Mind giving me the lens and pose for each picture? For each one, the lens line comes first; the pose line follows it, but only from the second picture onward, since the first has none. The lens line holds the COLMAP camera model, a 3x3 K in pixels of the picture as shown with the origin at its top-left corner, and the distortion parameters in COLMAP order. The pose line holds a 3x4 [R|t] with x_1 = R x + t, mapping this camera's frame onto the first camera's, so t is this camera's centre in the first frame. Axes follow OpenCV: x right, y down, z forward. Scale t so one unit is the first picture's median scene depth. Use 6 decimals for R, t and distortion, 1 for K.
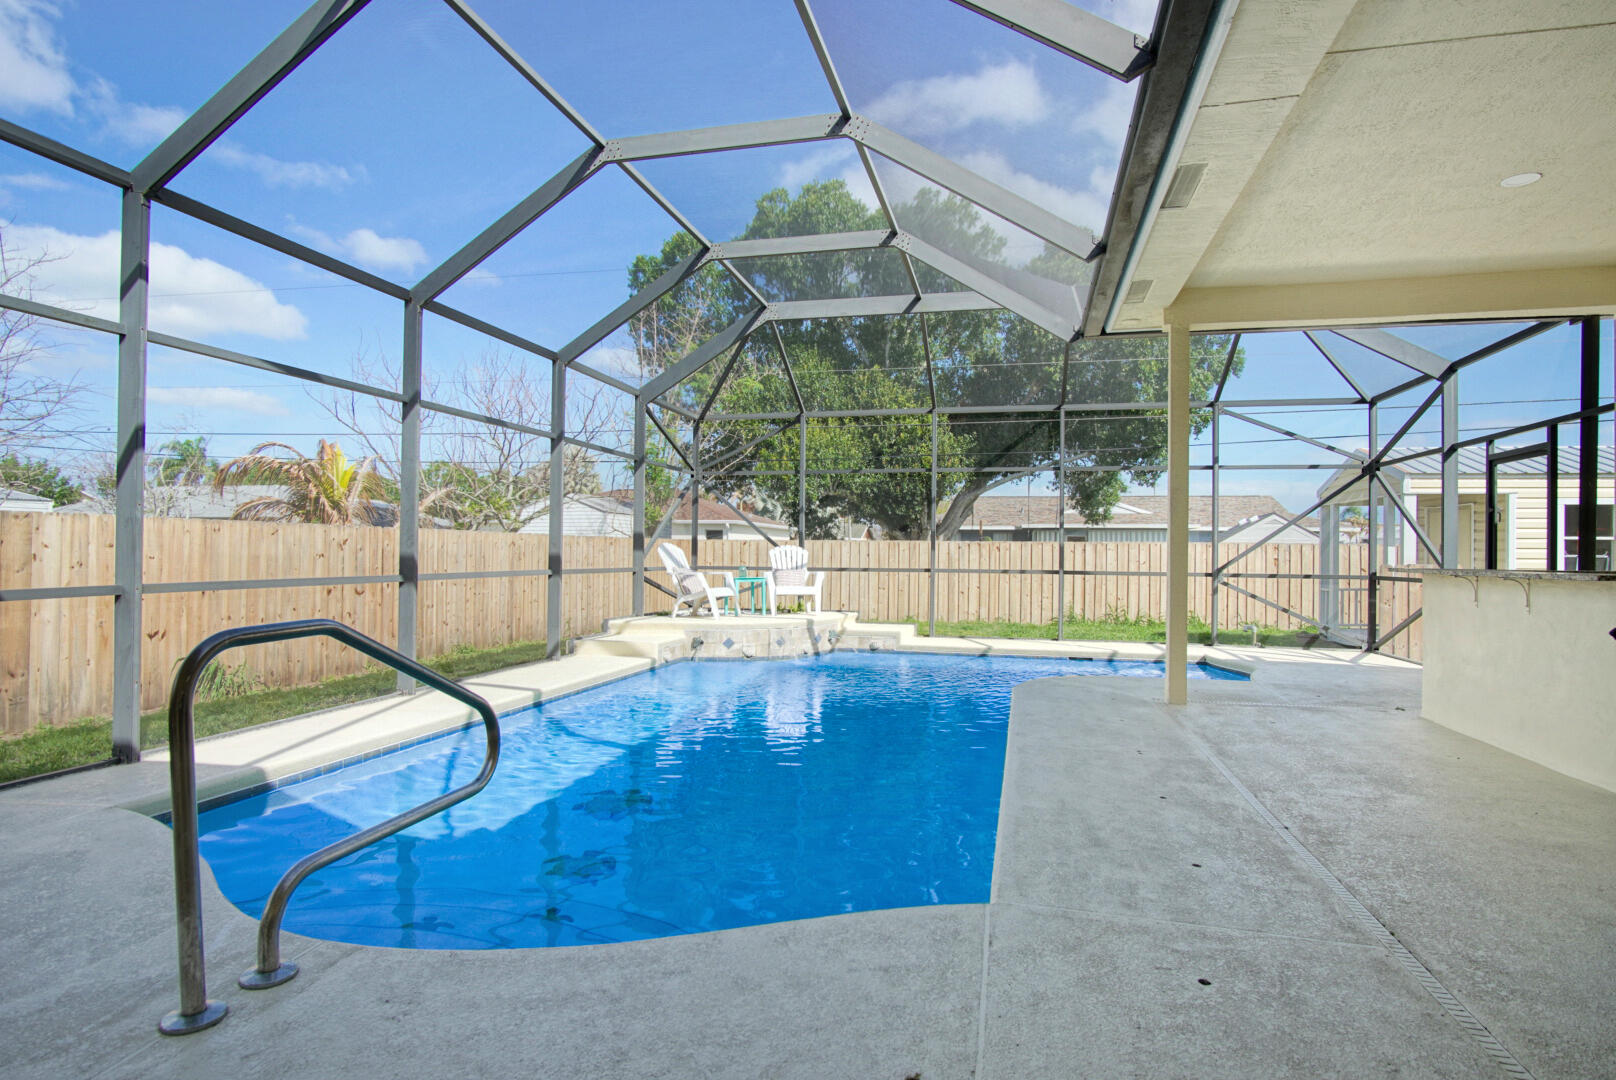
lens RADIAL K [[864.7, 0, 805.6], [0, 864.7, 551.0], [0, 0, 1]] dist [-0.025960, 0.000296]
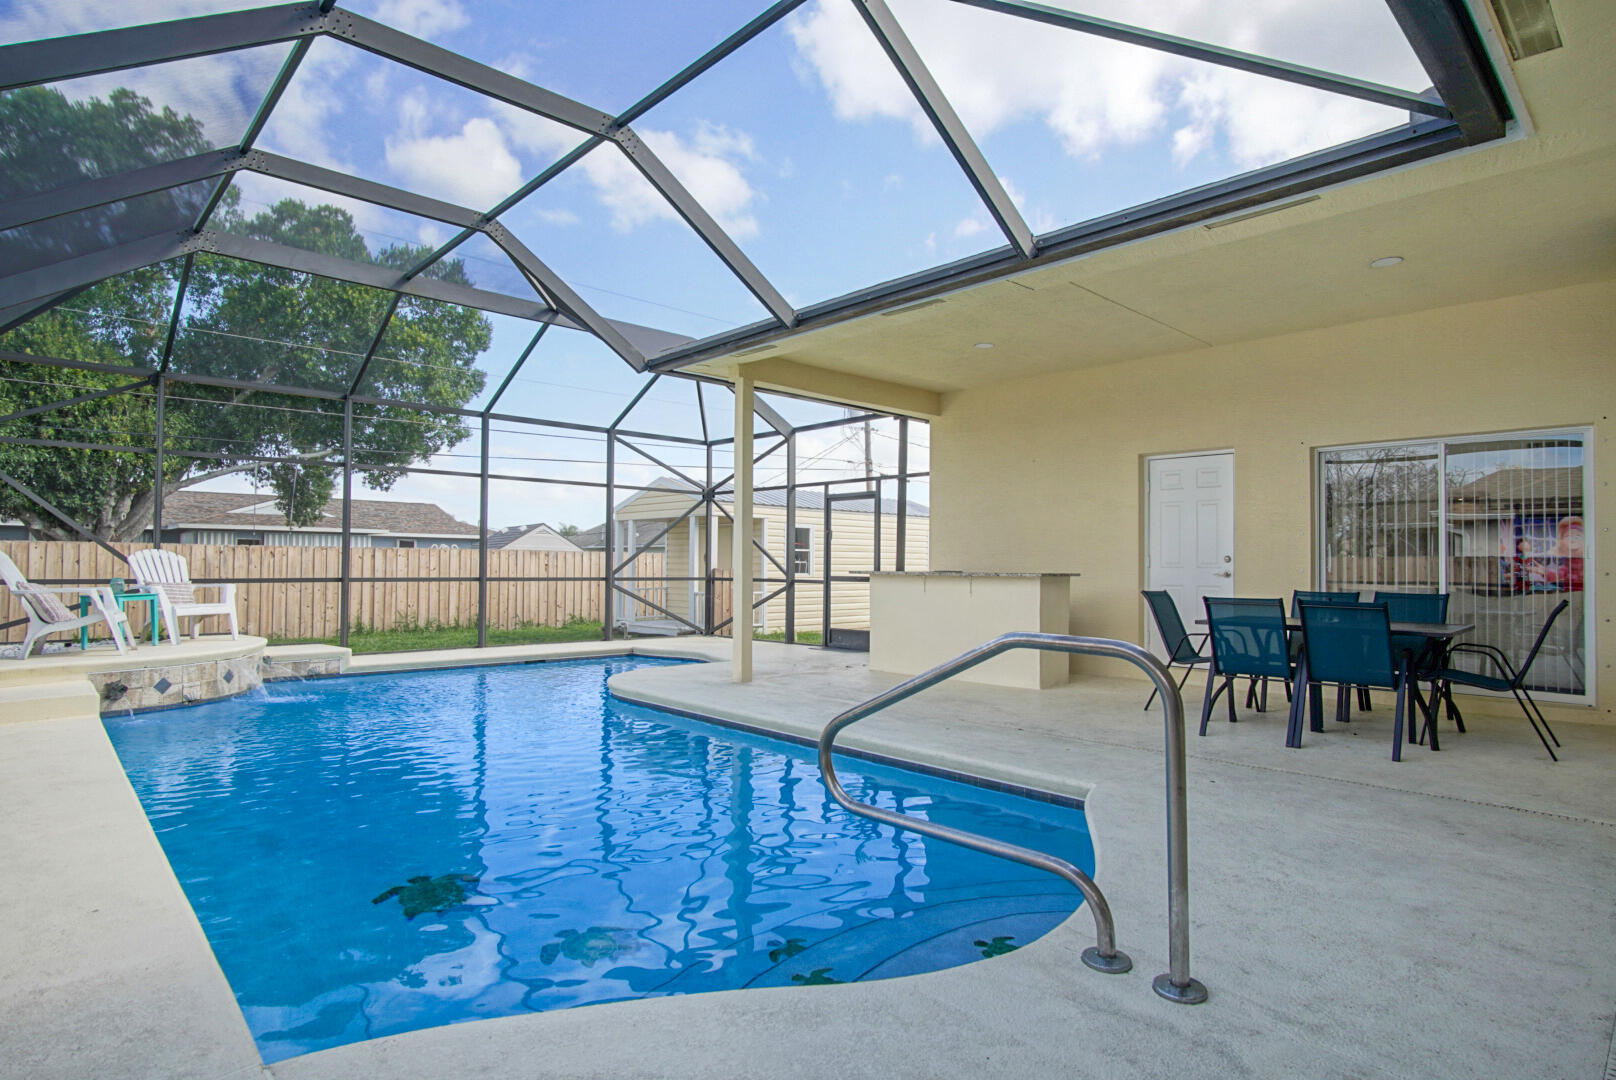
lens RADIAL K [[864.7, 0, 805.6], [0, 864.7, 551.0], [0, 0, 1]] dist [-0.025960, 0.000296]
pose [[0.543369, 0.008457, 0.839451, -0.300586], [-0.004215, 0.999964, -0.007346, -0.002114], [-0.839483, 0.000453, 0.543385, 0.124334]]
